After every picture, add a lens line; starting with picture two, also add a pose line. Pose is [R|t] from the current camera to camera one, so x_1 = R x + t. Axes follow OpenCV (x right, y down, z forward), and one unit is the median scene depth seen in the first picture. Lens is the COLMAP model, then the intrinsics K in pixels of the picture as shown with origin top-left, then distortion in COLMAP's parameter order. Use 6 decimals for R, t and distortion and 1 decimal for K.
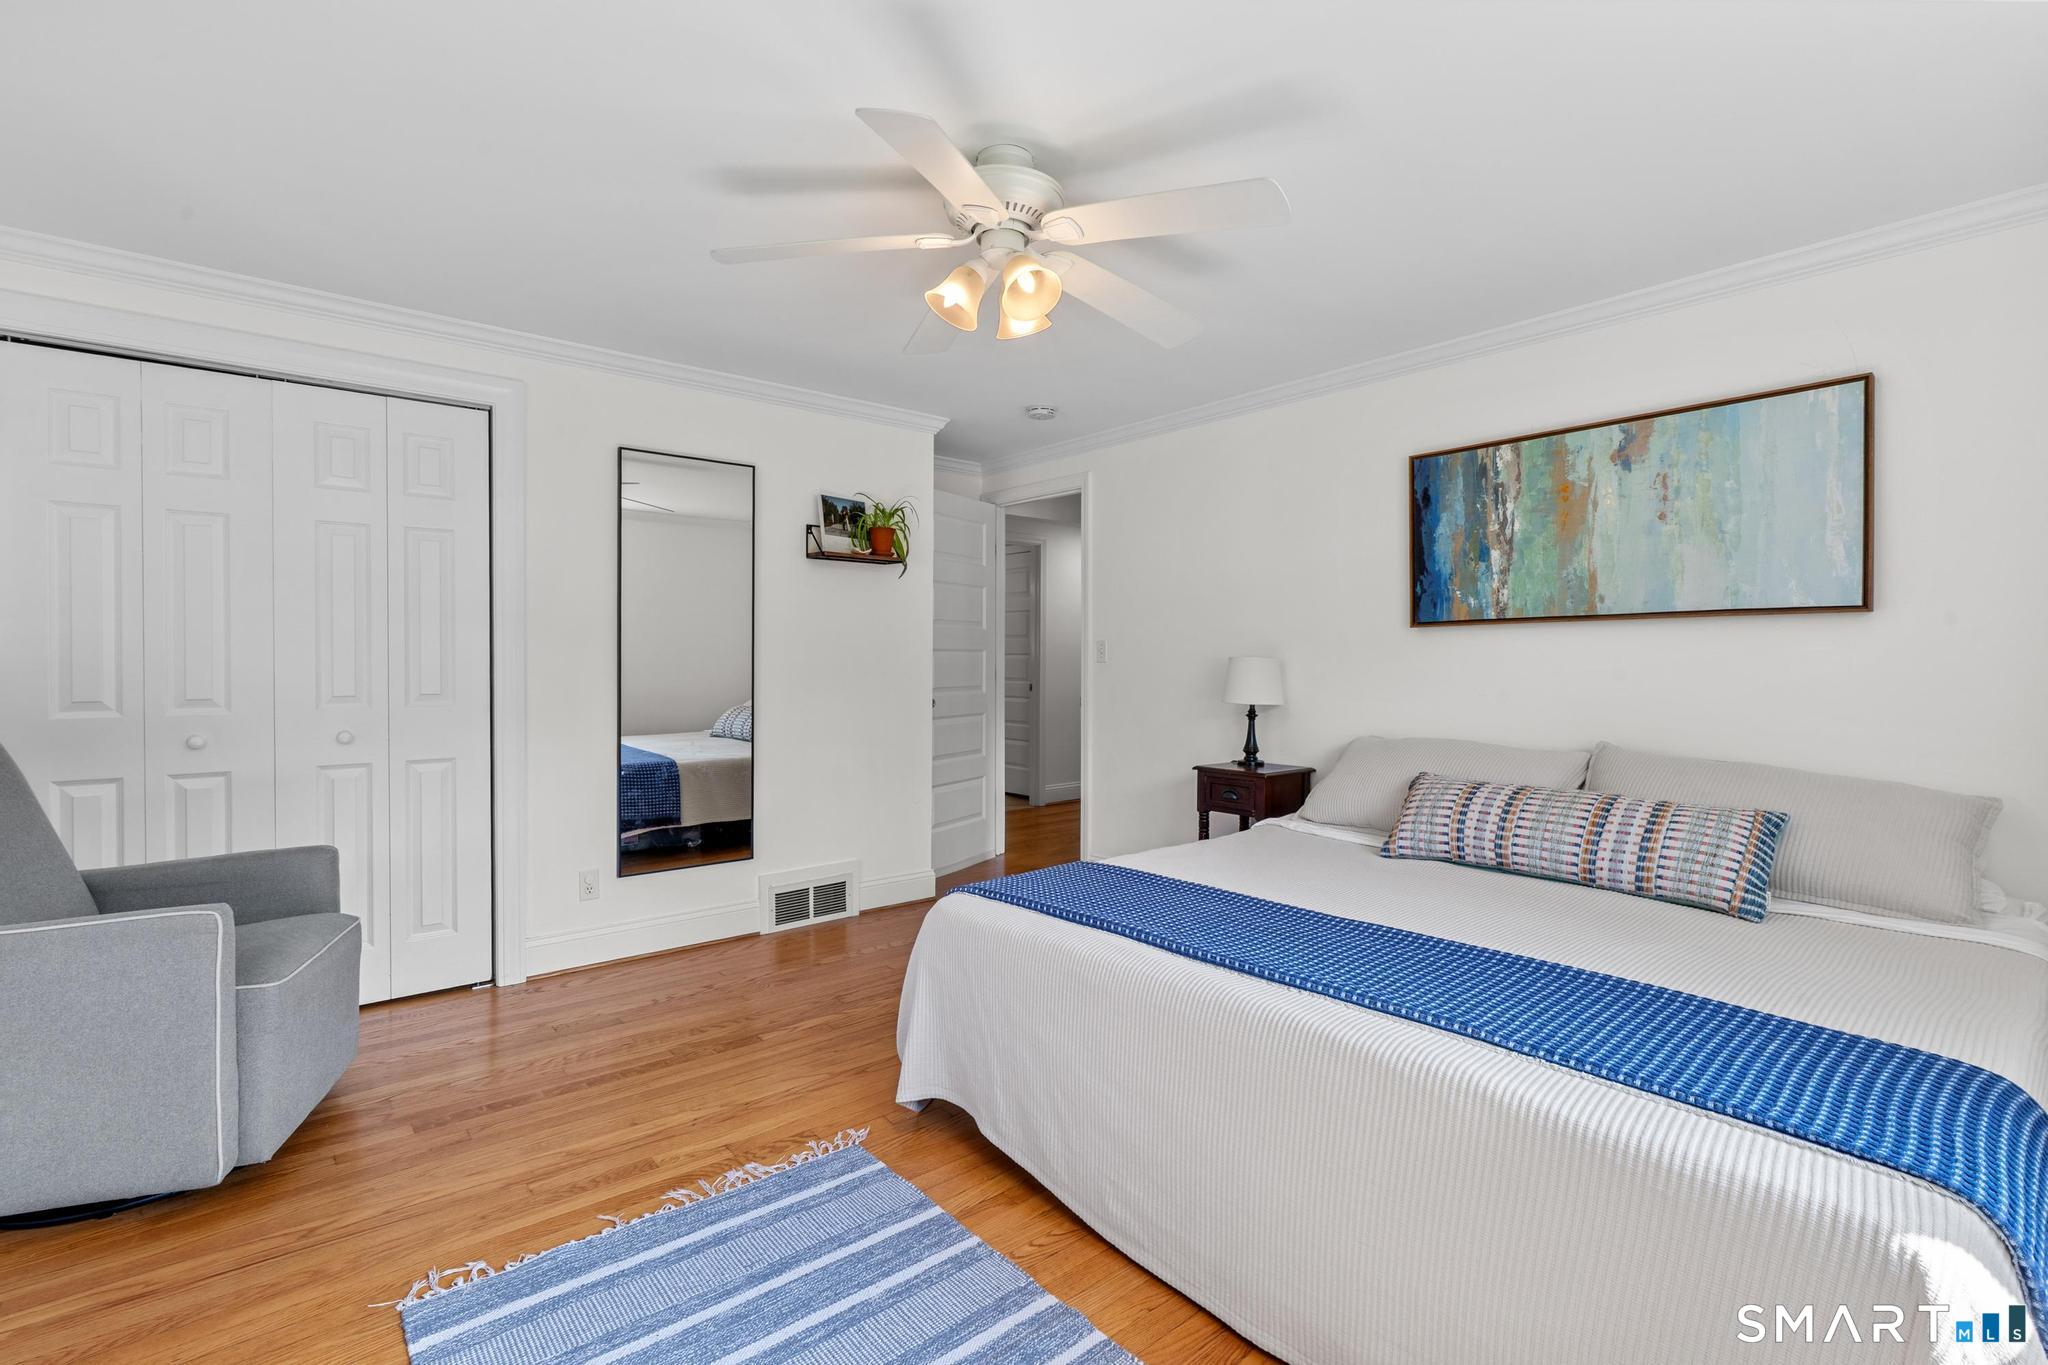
lens RADIAL K [[935.5, 0, 1004.4], [0, 935.5, 676.1], [0, 0, 1]] dist [-0.011811, 0.004065]
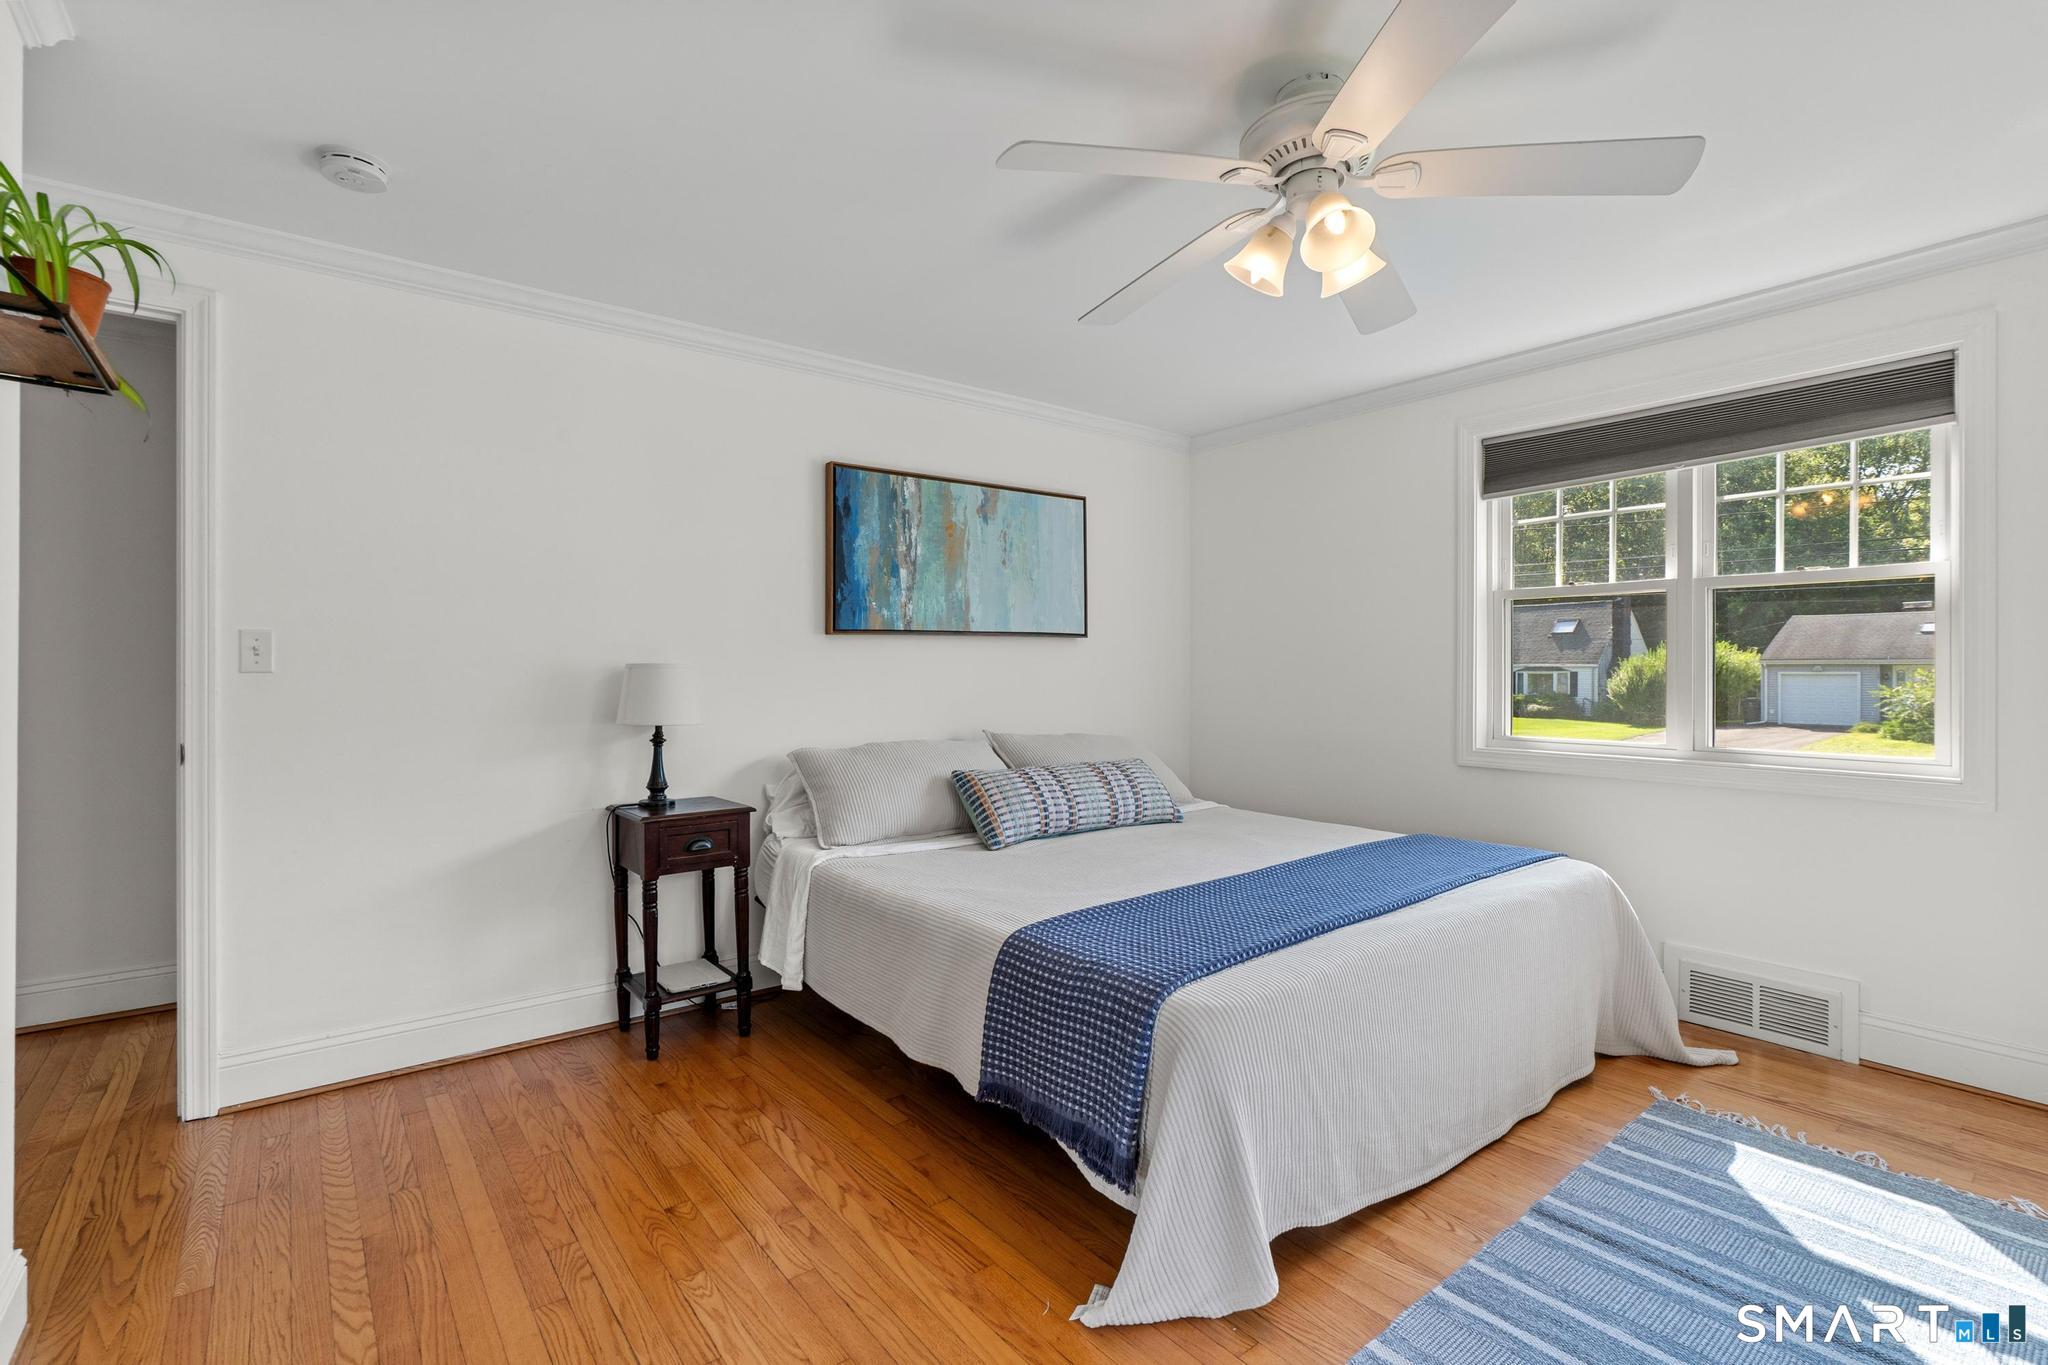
lens RADIAL K [[935.5, 0, 1011.2], [0, 935.5, 669.2], [0, 0, 1]] dist [-0.011811, 0.004065]
pose [[0.019567, 0.002739, 0.999805, -0.593784], [0.022125, 0.999750, -0.003172, -0.008518], [-0.999564, 0.022183, 0.019502, 0.856932]]
